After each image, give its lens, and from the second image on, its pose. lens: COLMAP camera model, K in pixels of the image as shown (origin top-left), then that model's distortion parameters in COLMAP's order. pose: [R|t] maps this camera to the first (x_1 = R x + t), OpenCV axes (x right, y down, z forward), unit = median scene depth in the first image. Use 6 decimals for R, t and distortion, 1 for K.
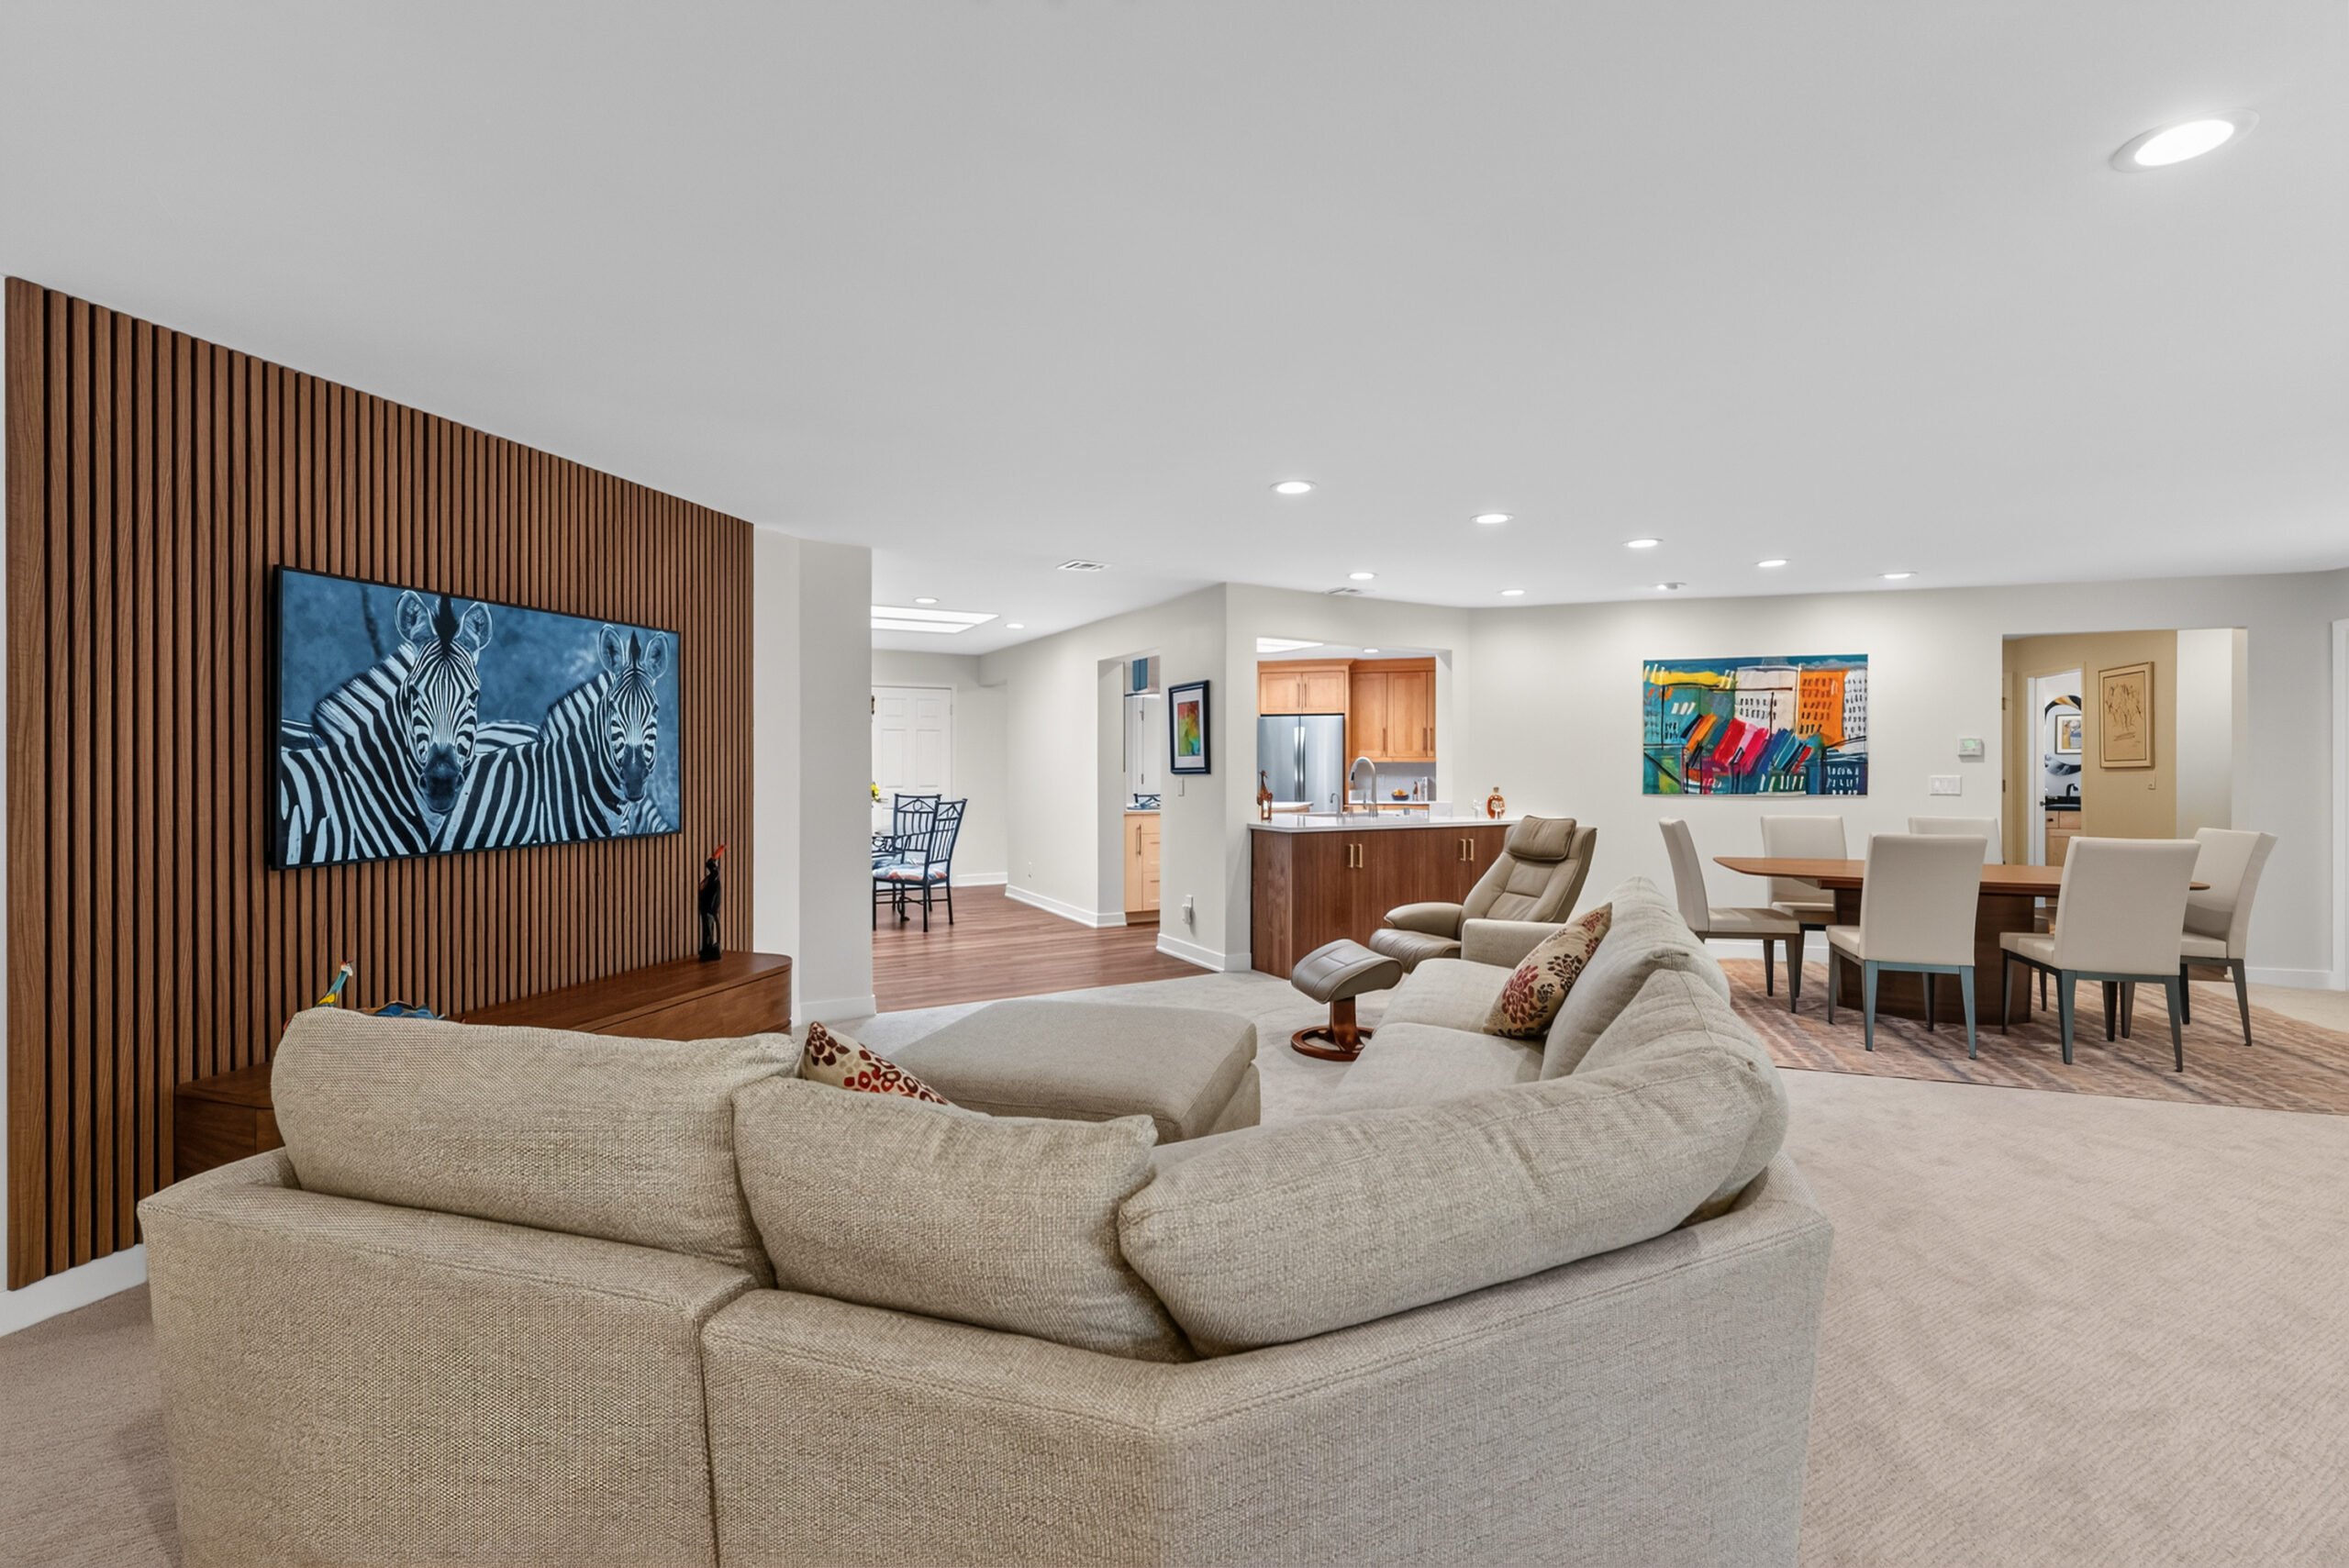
lens RADIAL K [[1023.8, 0, 1179.2], [0, 1023.8, 766.2], [0, 0, 1]] dist [0.001004, 0.000111]
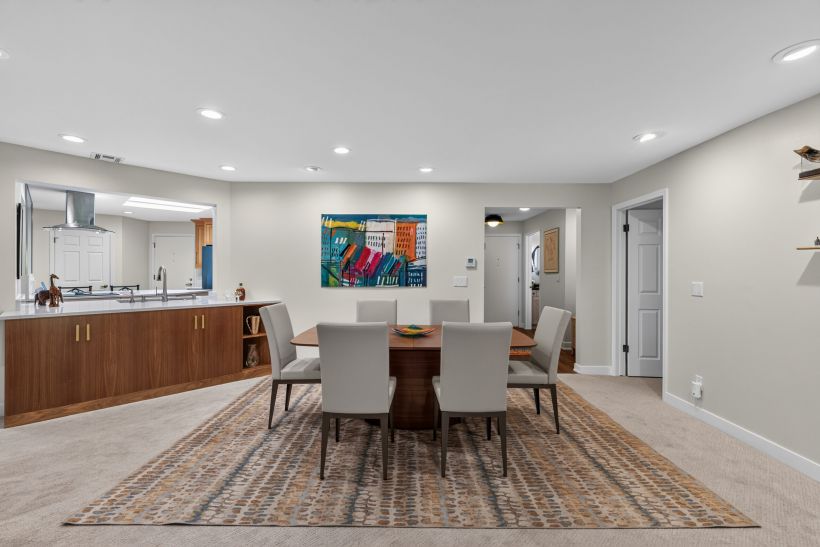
lens RADIAL K [[351.5, 0, 420.9], [0, 351.5, 270.9], [0, 0, 1]] dist [0.000339, -0.000187]
pose [[0.957536, 0.003058, 0.288299, 0.456665], [-0.003049, 0.999995, -0.000479, -0.001442], [-0.288299, -0.000420, 0.957540, 0.350618]]
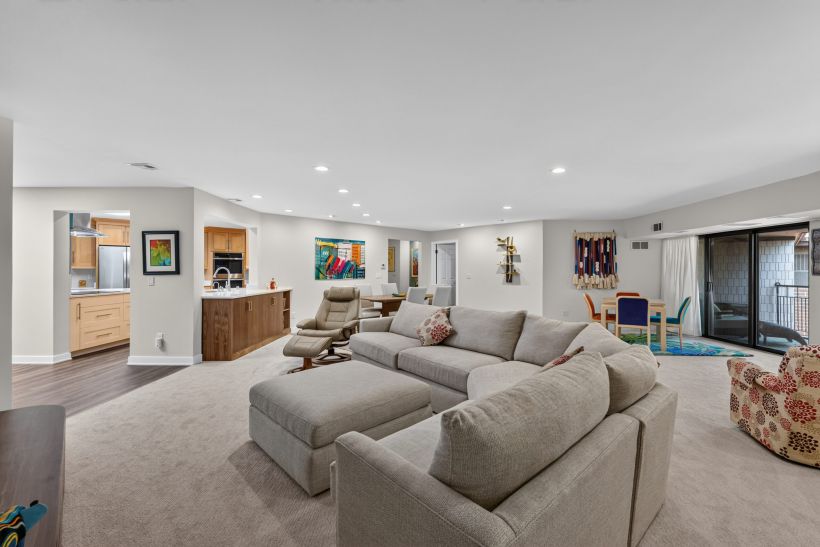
lens RADIAL K [[357.4, 0, 411.6], [0, 357.4, 267.3], [0, 0, 1]] dist [0.001004, 0.000111]
pose [[0.488373, 0.009005, 0.872589, -0.376816], [0.000839, 0.999941, -0.010789, 0.001292], [-0.872635, 0.006001, 0.488337, 0.207769]]
